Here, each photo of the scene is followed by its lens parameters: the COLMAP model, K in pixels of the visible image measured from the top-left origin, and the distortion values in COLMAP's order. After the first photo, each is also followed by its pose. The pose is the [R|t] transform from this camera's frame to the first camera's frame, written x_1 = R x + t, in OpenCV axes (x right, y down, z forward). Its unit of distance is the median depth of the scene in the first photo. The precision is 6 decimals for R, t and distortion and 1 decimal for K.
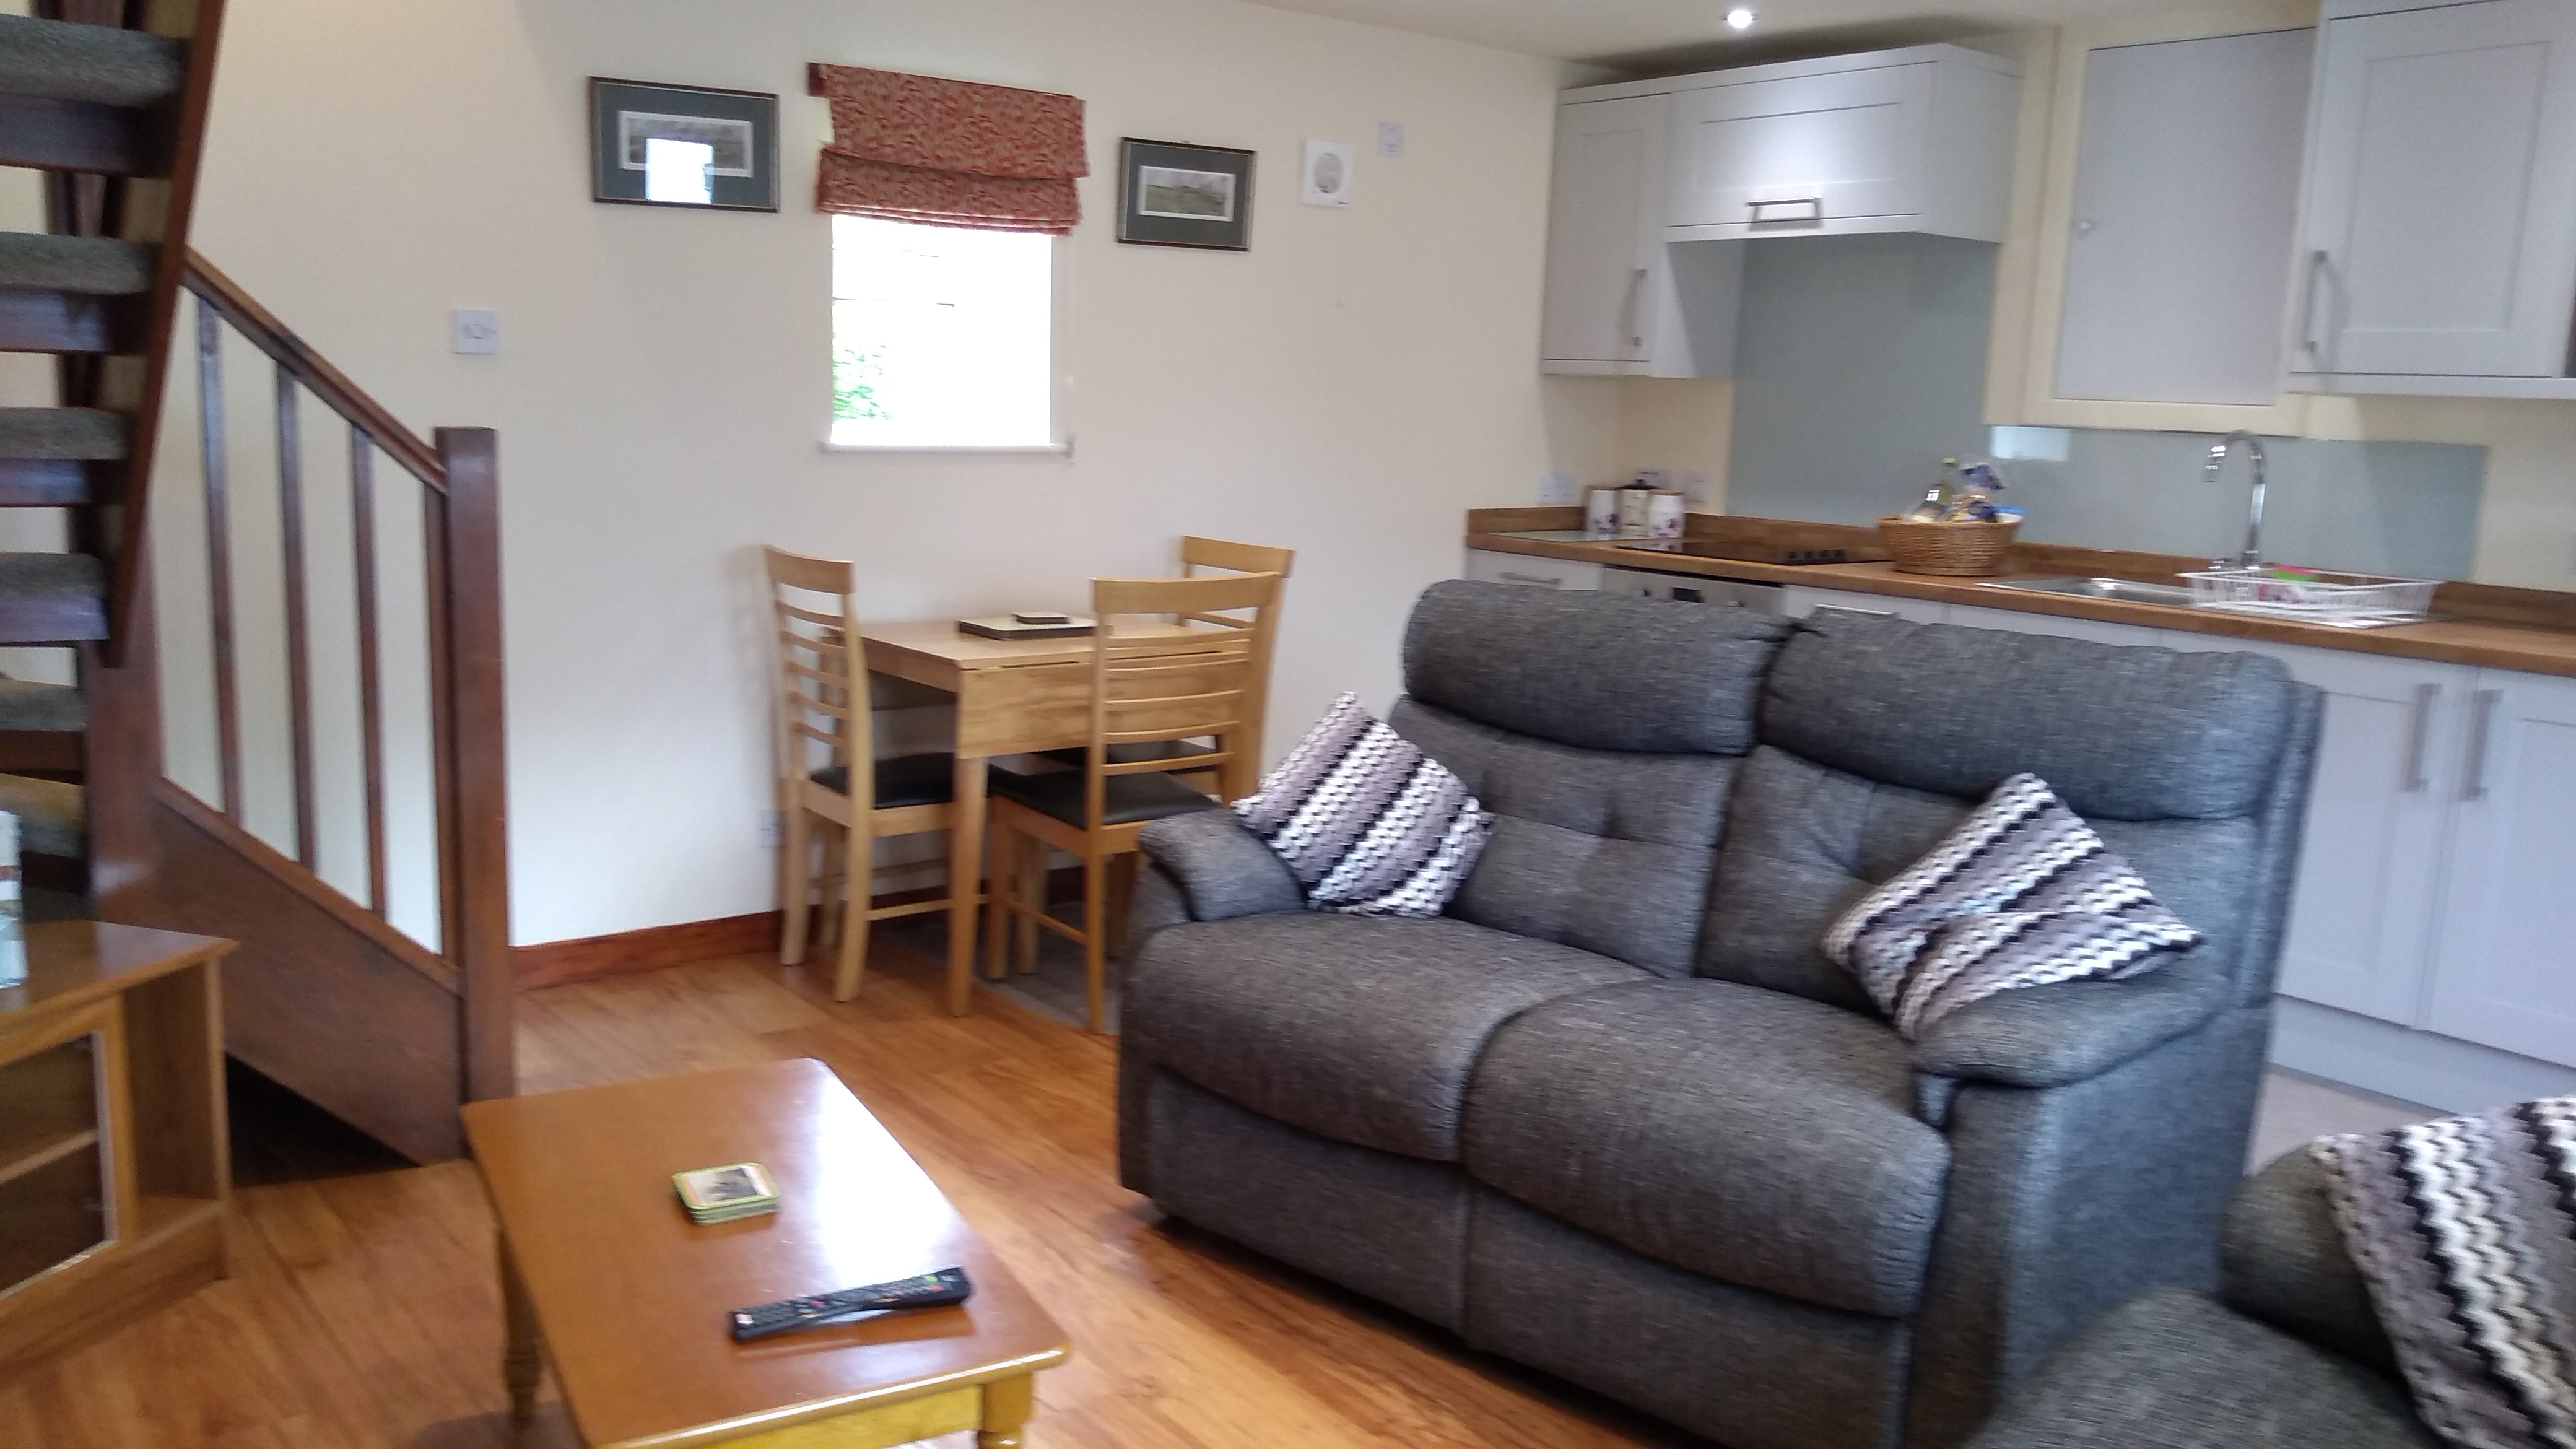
lens RADIAL K [[2001.7, 0, 1293.8], [0, 2001.7, 732.9], [0, 0, 1]] dist [-0.005848, -0.023453]
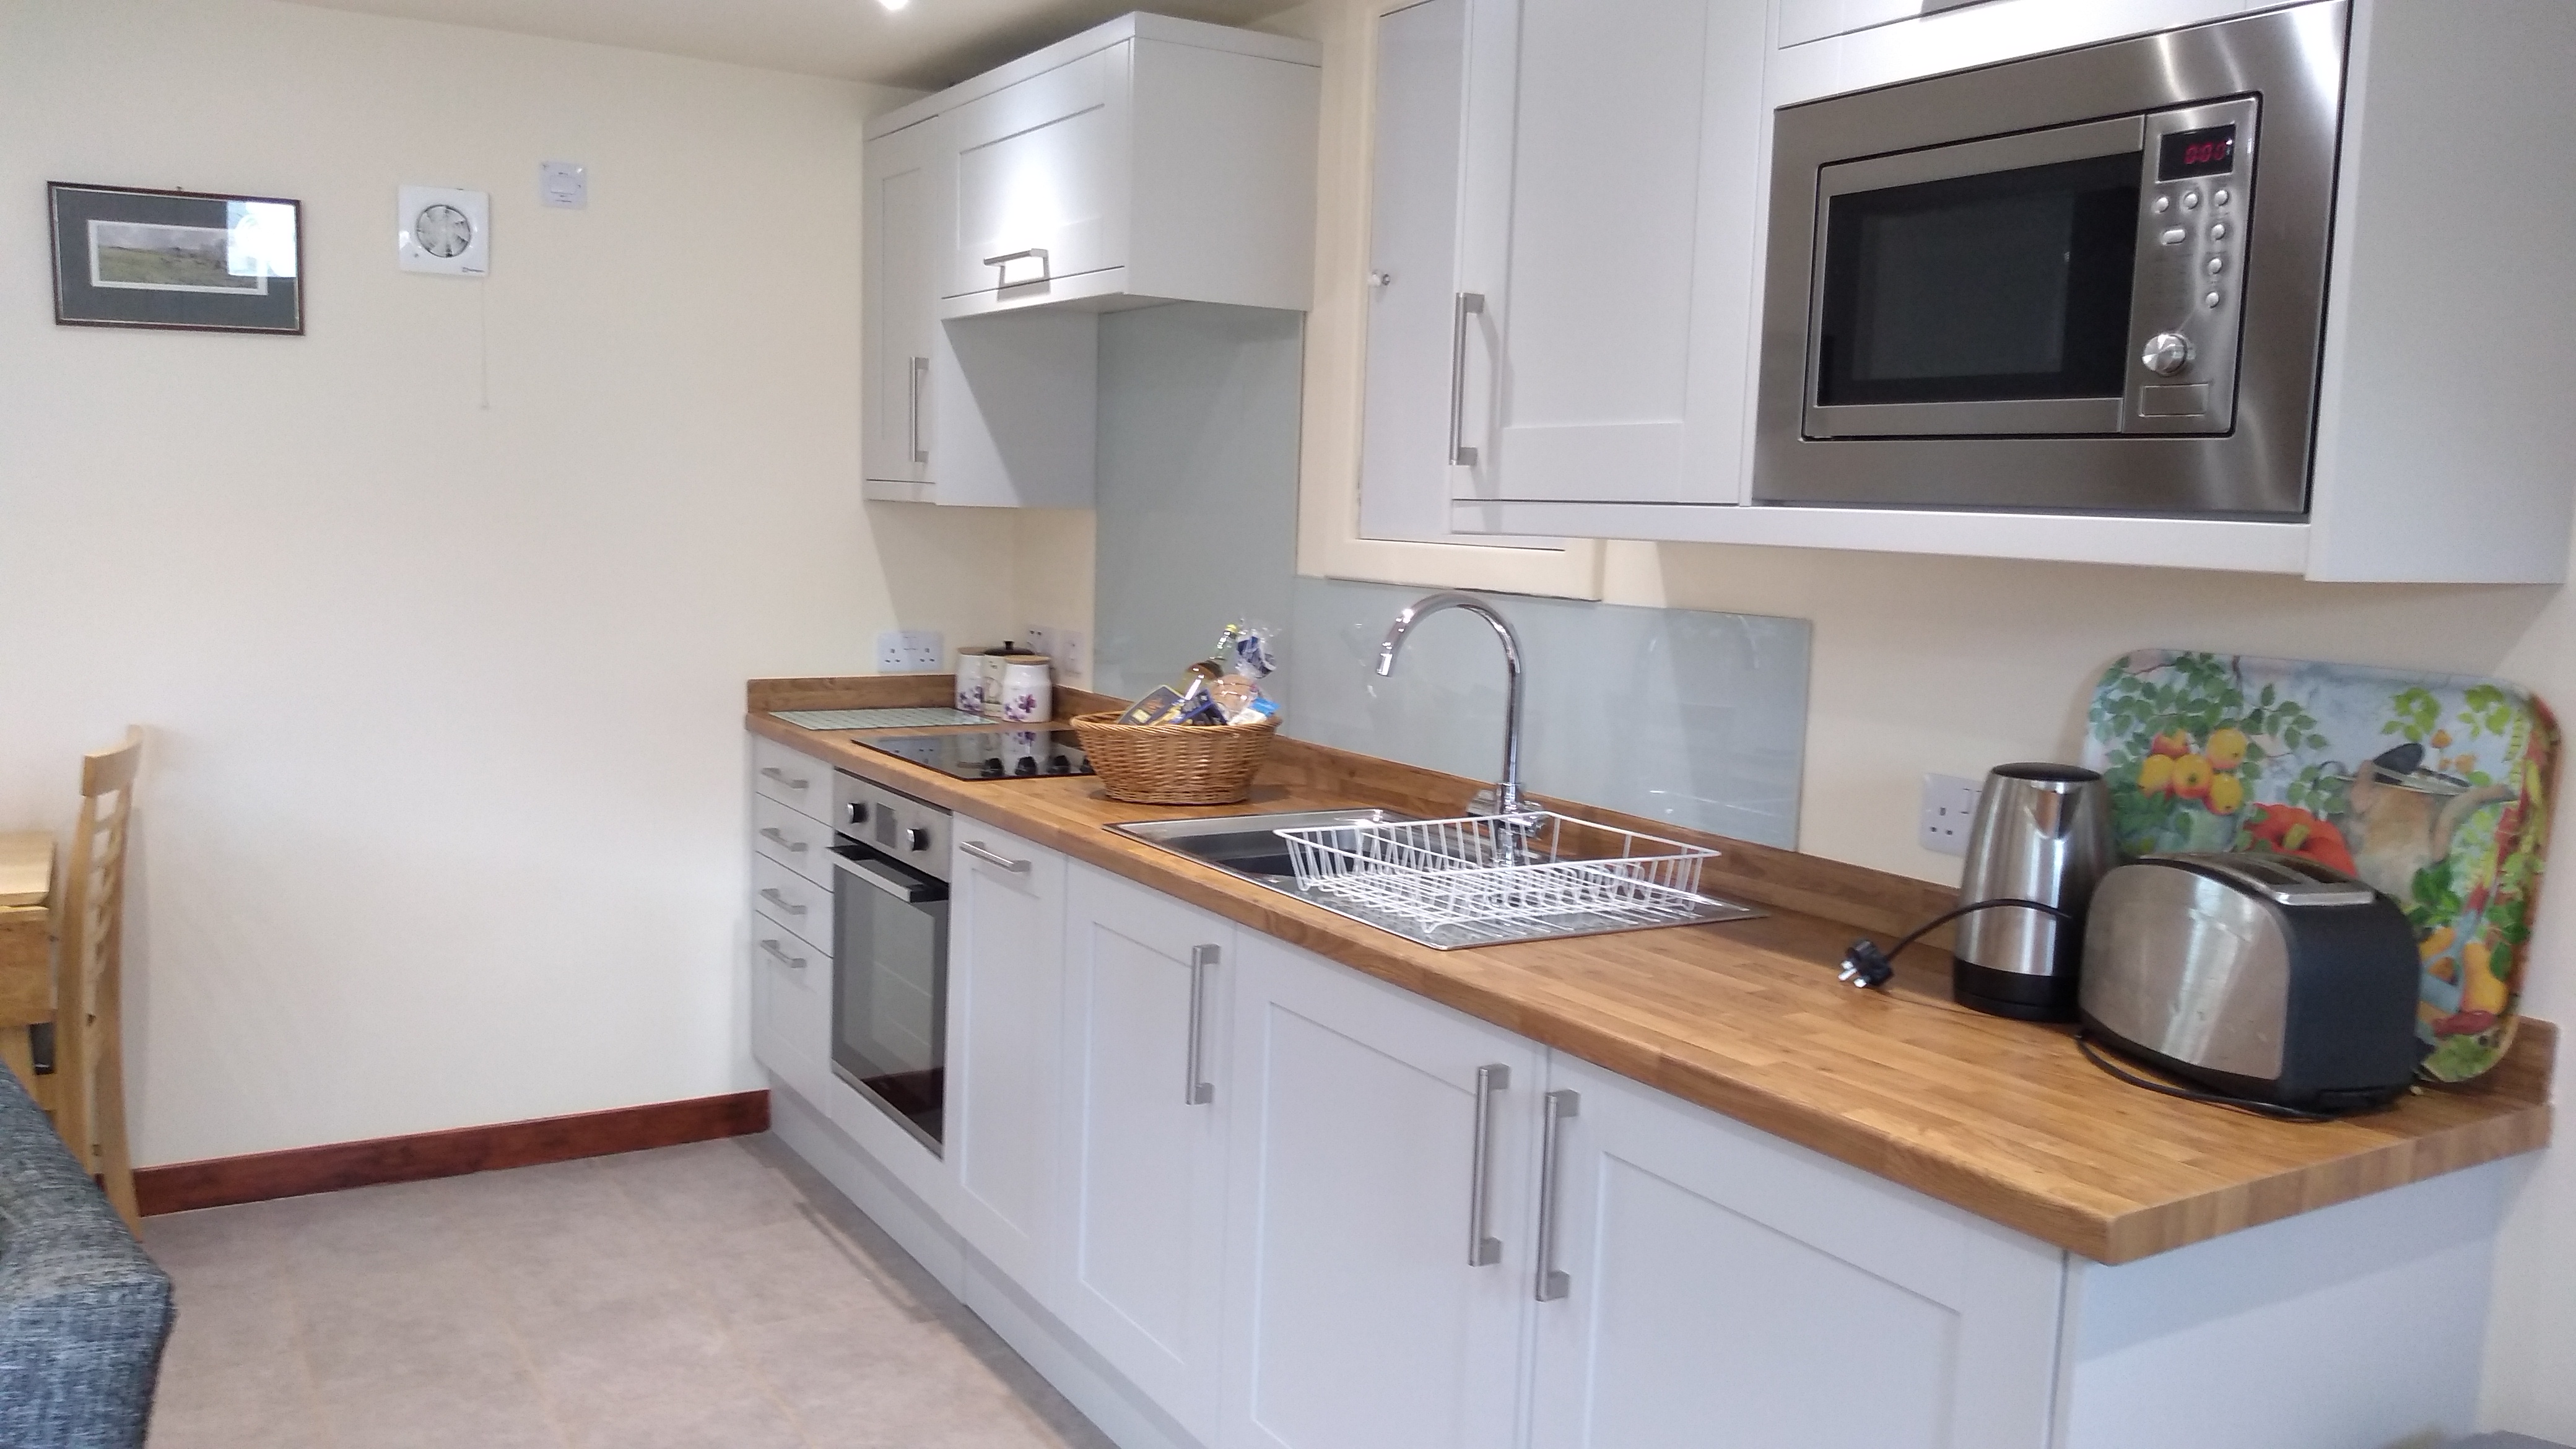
lens RADIAL K [[2001.7, 0, 1279.7], [0, 2001.7, 720.4], [0, 0, 1]] dist [-0.005848, -0.023453]
pose [[0.992644, 0.012757, -0.120395, 0.420756], [-0.020633, 0.997711, -0.064399, -0.060266], [0.119298, 0.066409, 0.990635, 0.326549]]
